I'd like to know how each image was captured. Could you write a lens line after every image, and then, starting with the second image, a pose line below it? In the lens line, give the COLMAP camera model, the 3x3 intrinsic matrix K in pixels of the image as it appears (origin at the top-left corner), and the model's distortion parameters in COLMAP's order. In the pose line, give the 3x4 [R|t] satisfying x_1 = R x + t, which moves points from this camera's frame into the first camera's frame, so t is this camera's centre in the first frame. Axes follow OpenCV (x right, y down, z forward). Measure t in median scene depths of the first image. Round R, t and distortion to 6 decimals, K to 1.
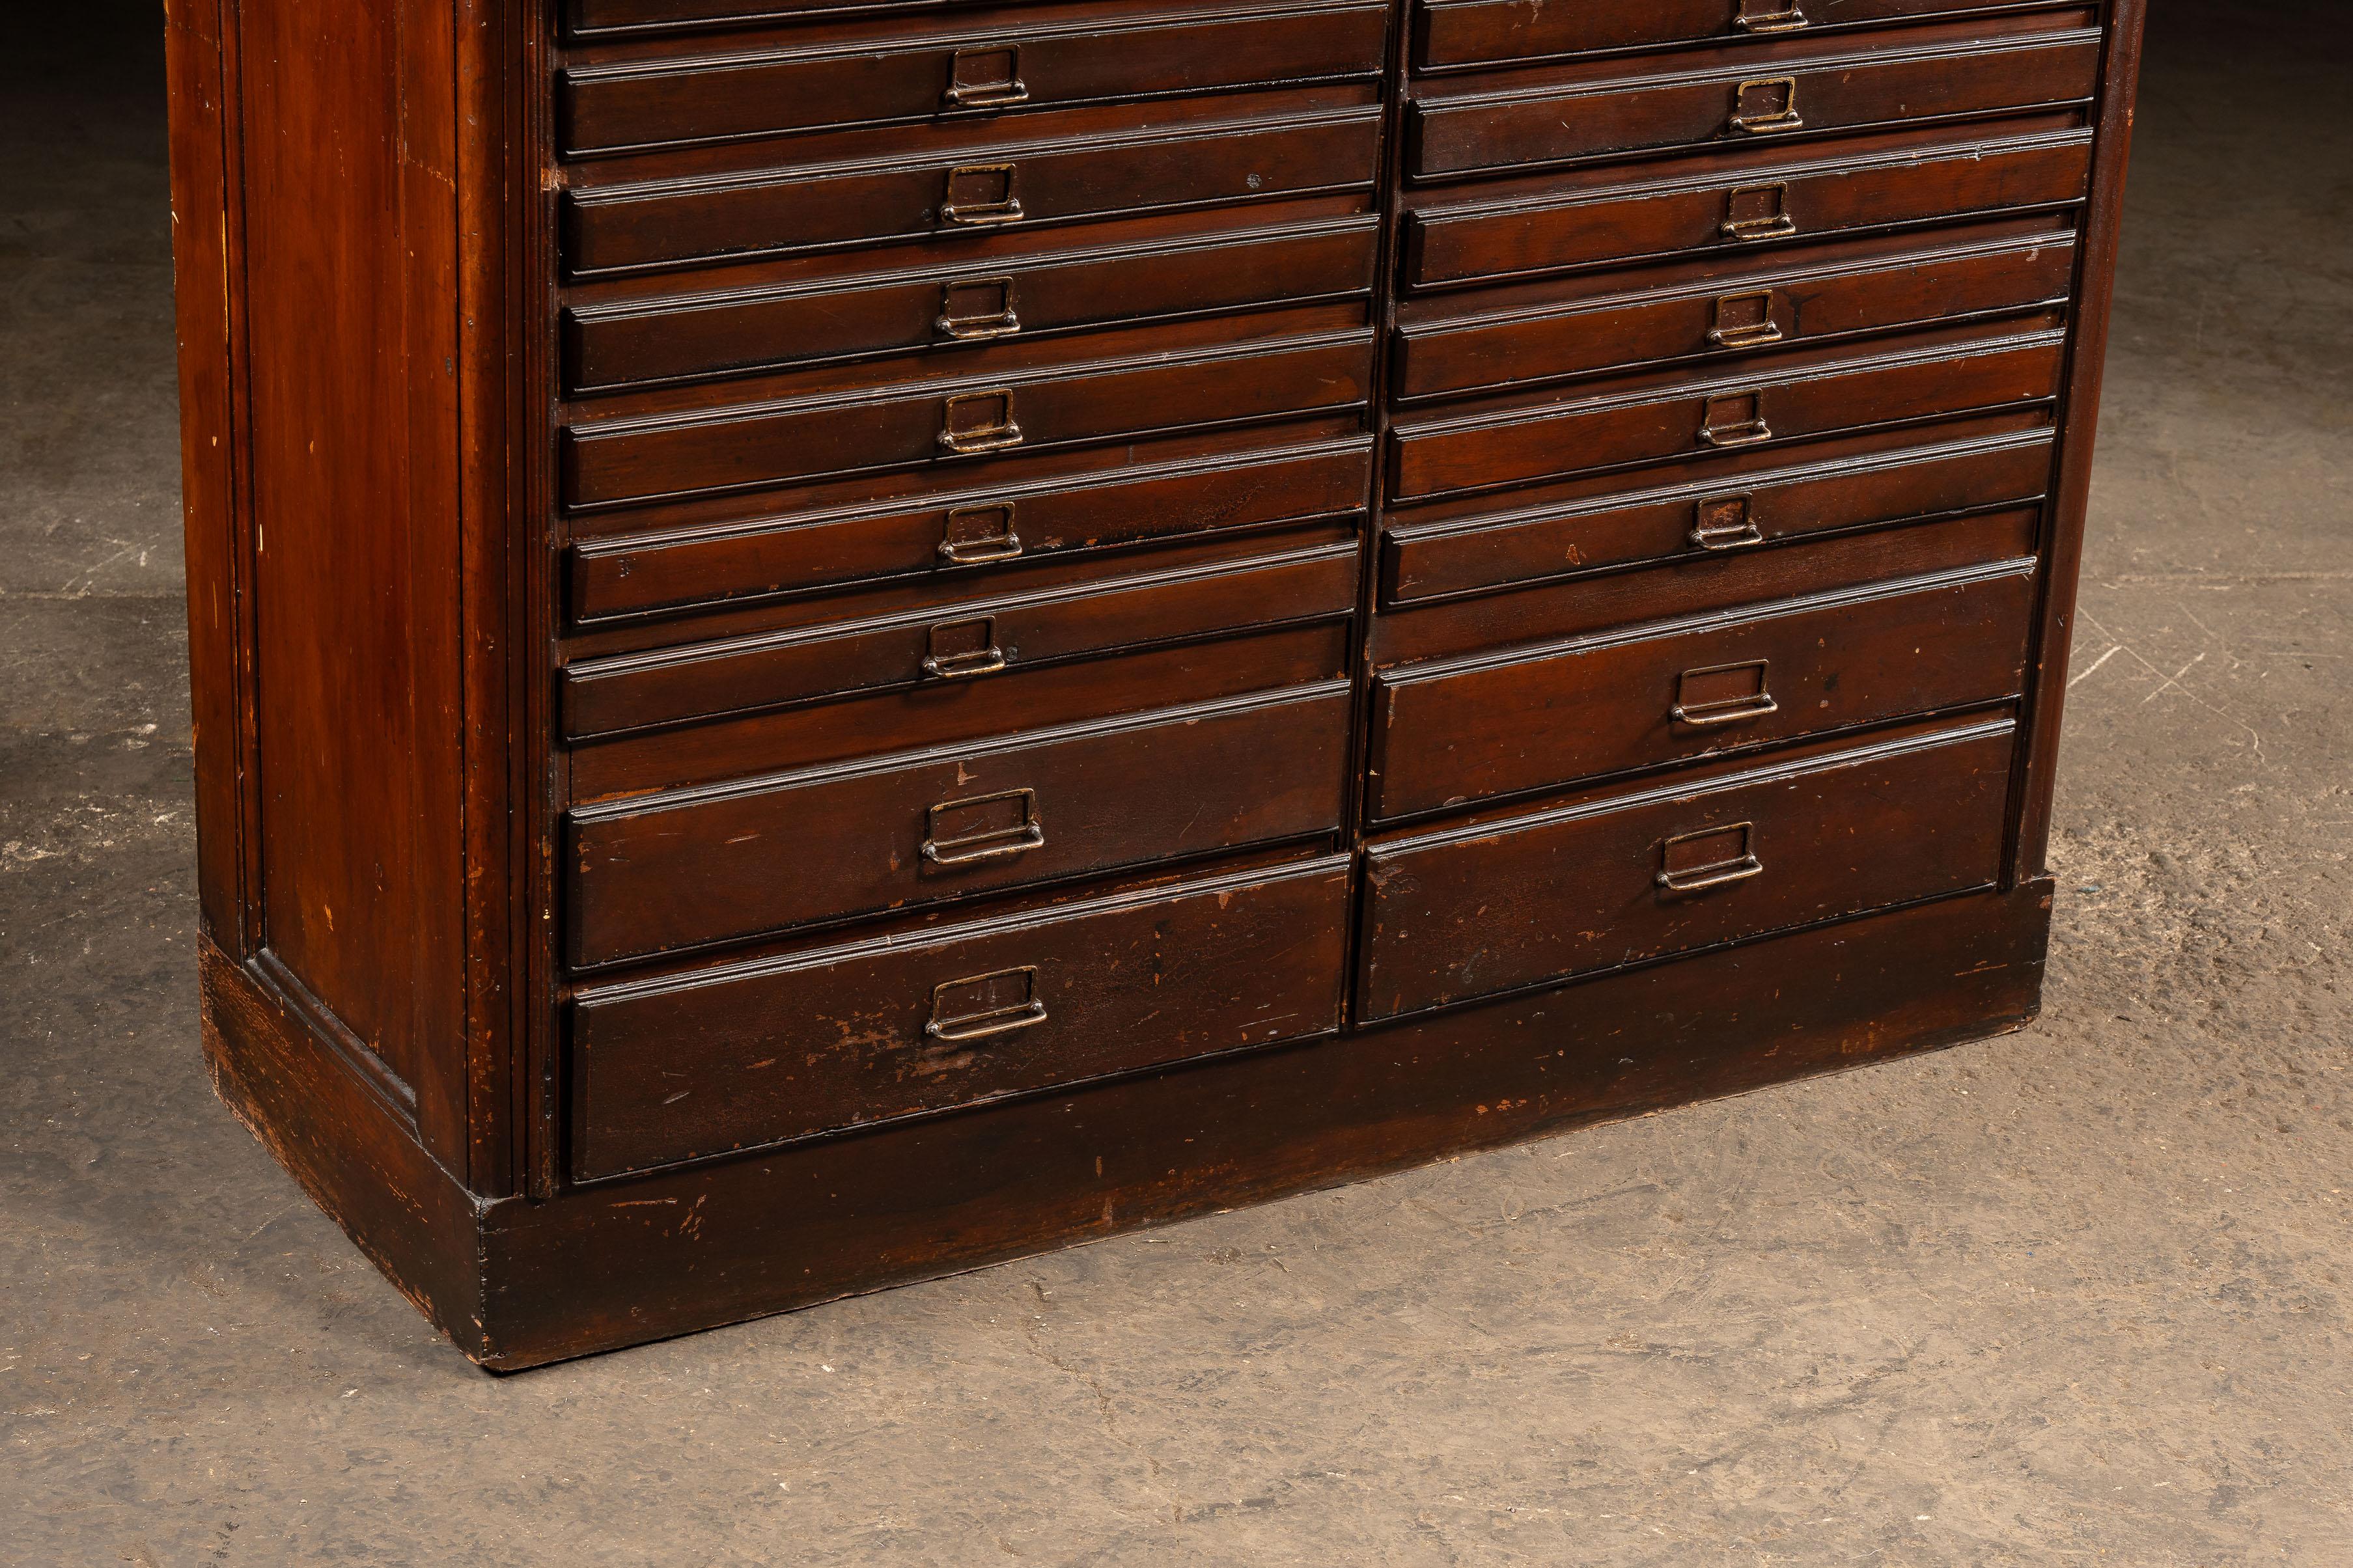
lens RADIAL K [[5223.6, 0, 1228.9], [0, 5223.6, 883.6], [0, 0, 1]] dist [0.021383, -0.065733]
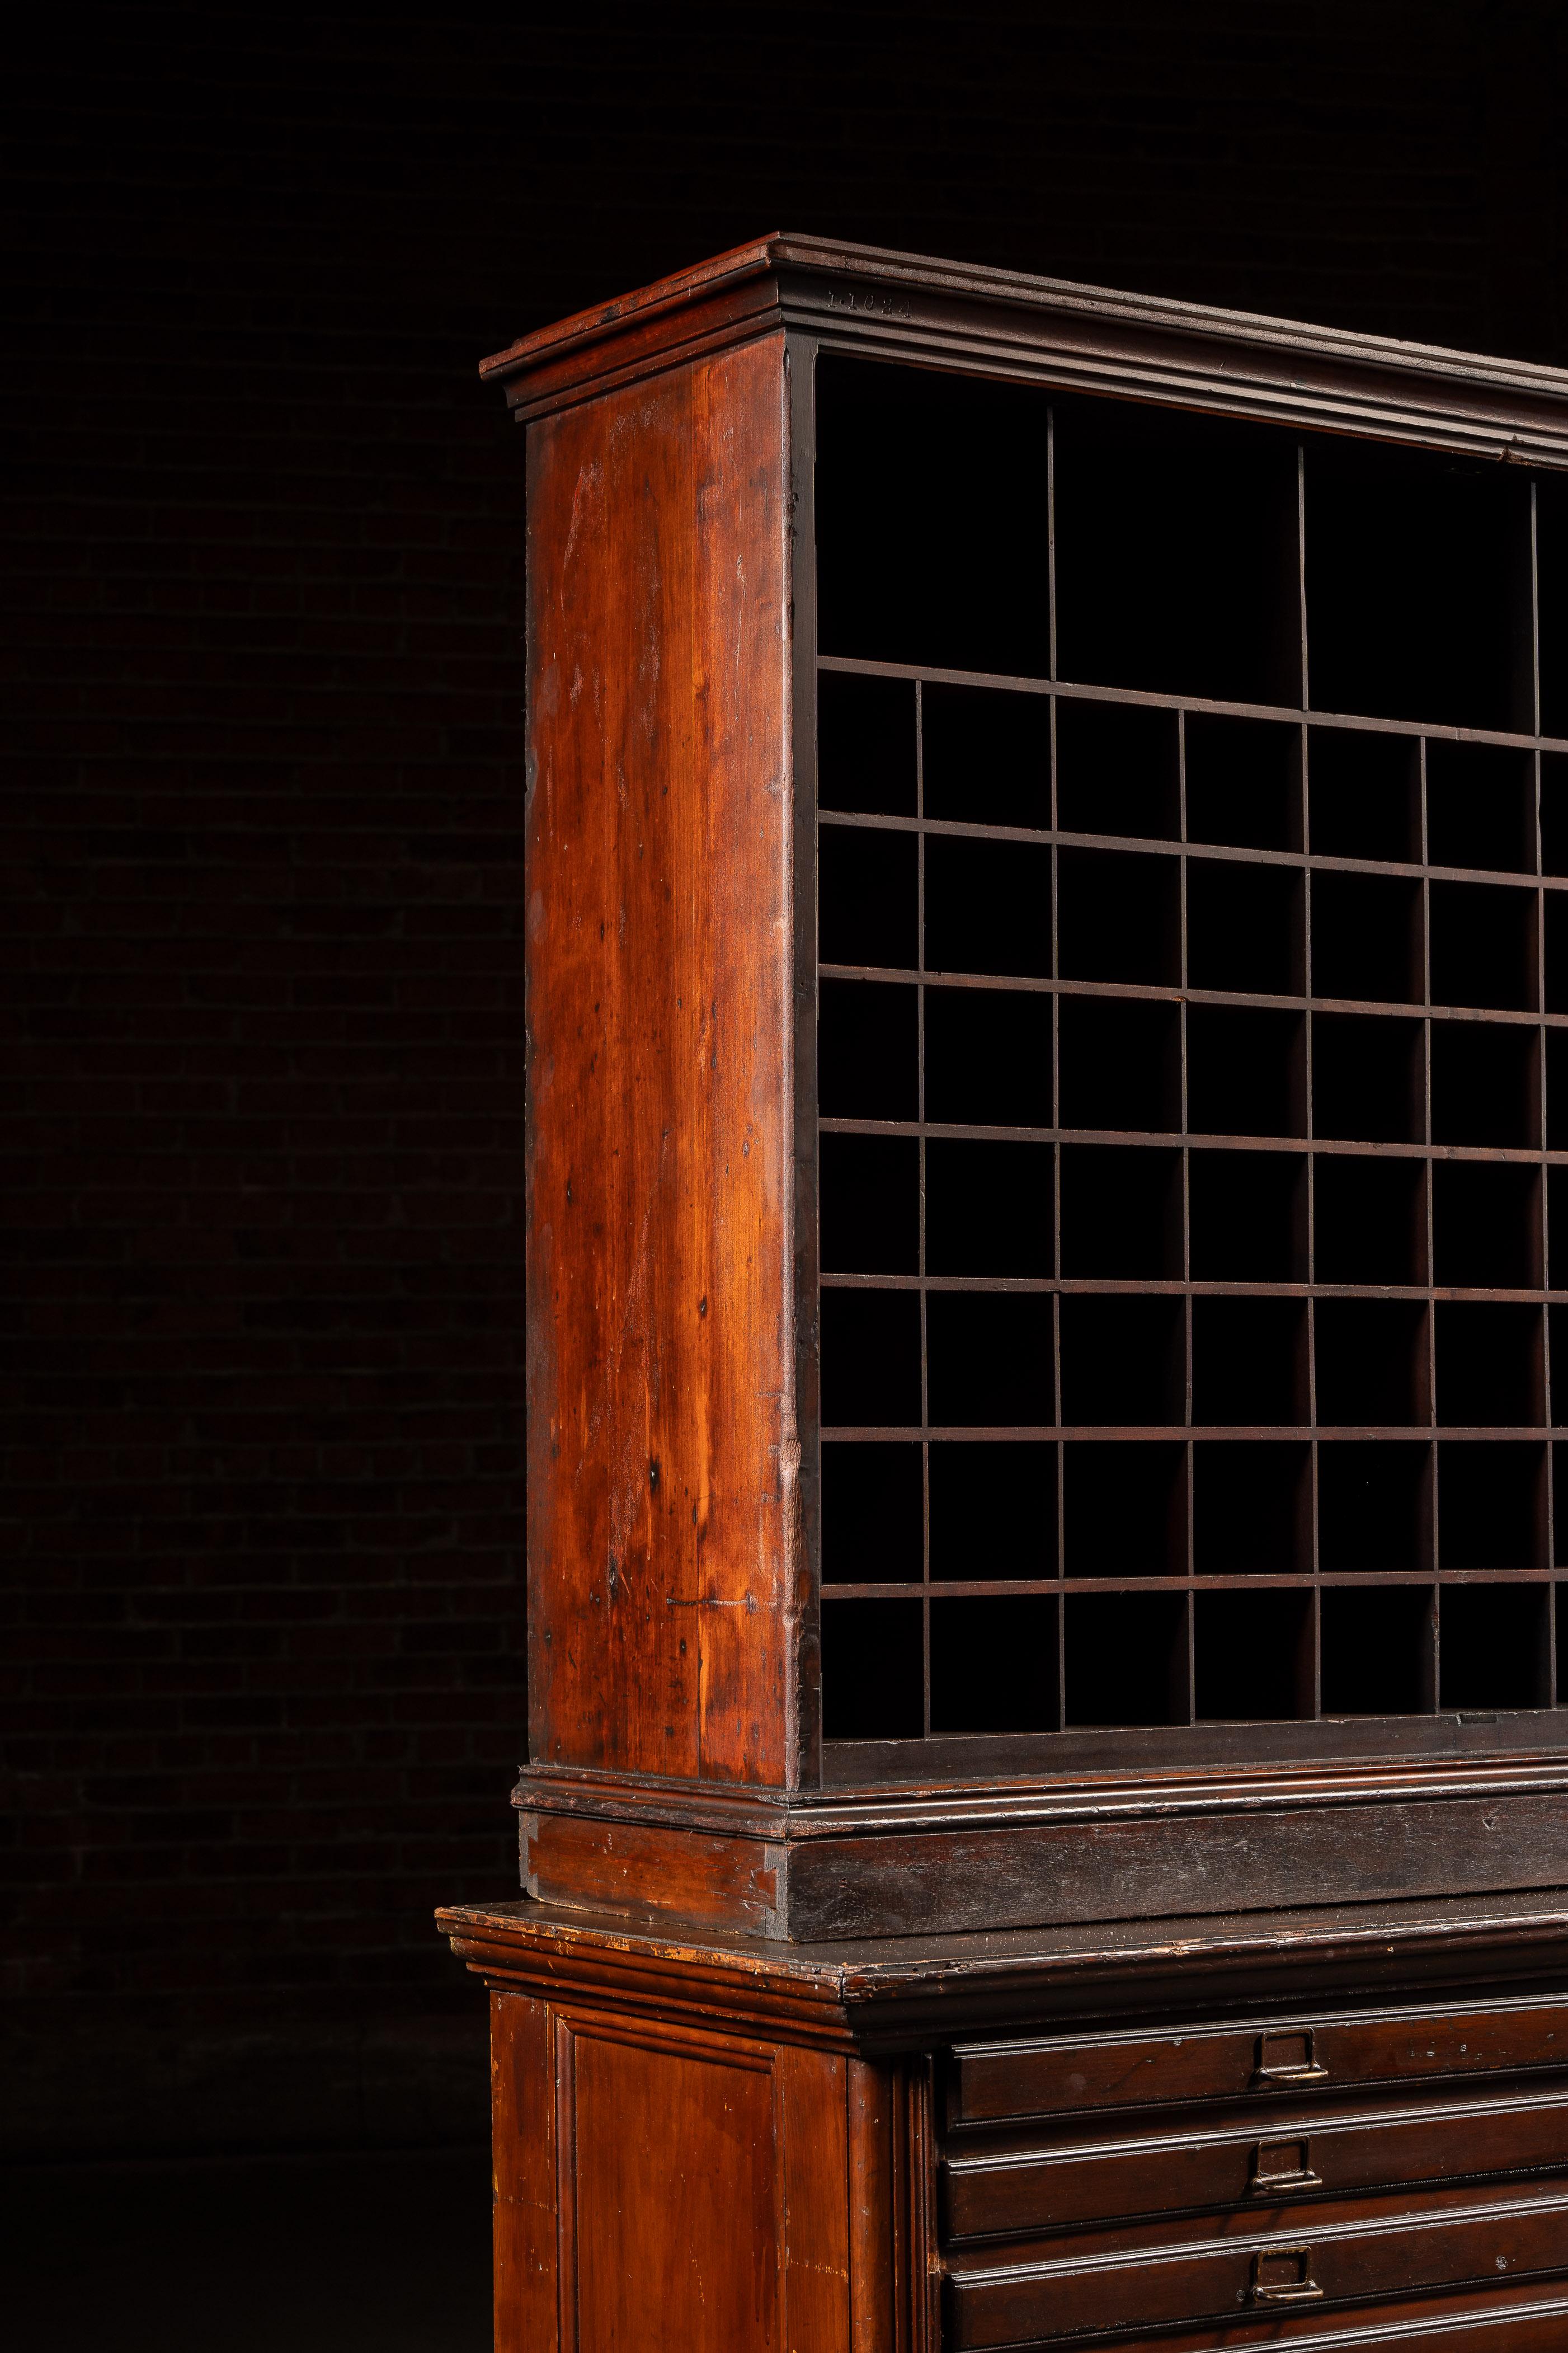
lens RADIAL K [[4496.7, 0, 784.0], [0, 4496.7, 1176.5], [0, 0, 1]] dist [0.005499, -0.133656]
pose [[0.997547, -0.058935, 0.037772, -0.160884], [0.069648, 0.889673, -0.451255, 0.076236], [-0.007010, 0.452779, 0.891595, 0.044634]]
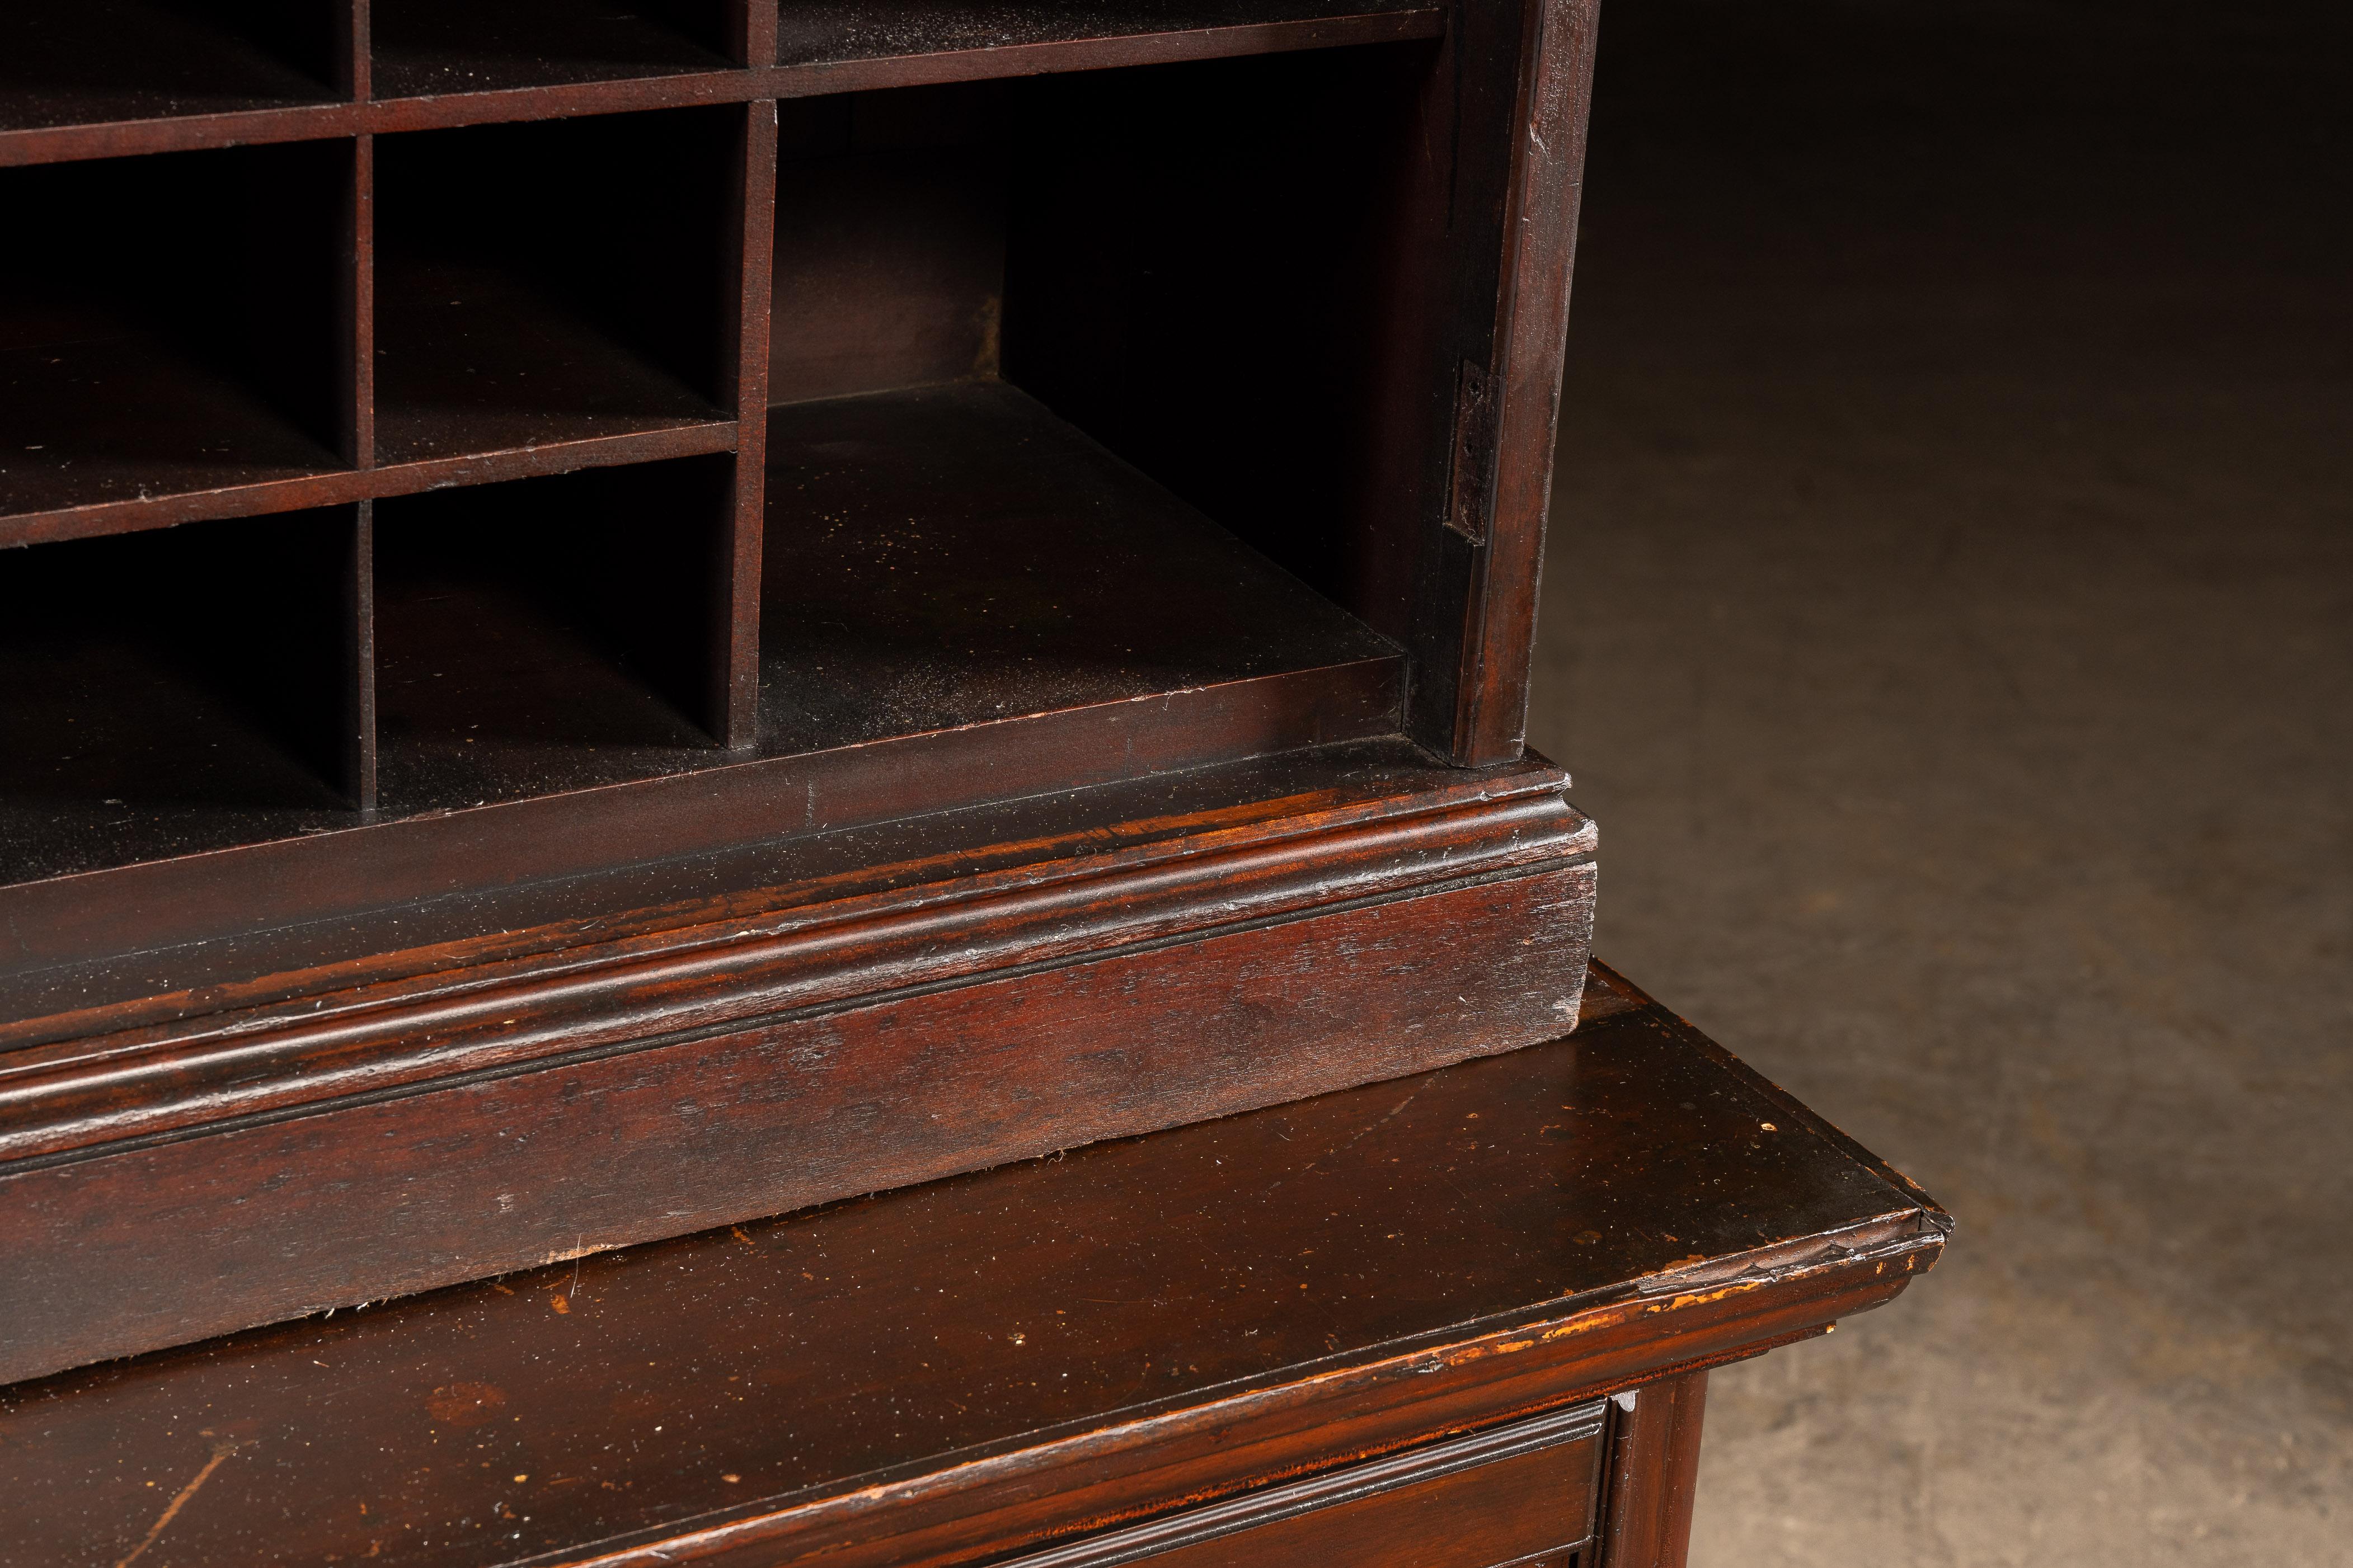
lens RADIAL K [[4577.7, 0, 1176.5], [0, 4577.7, 784.0], [0, 0, 1]] dist [0.010114, -0.039713]
pose [[0.999445, 0.021845, -0.025165, 0.146527], [-0.021406, 0.999616, 0.017595, -0.272213], [0.025540, -0.017047, 0.999528, 0.612923]]
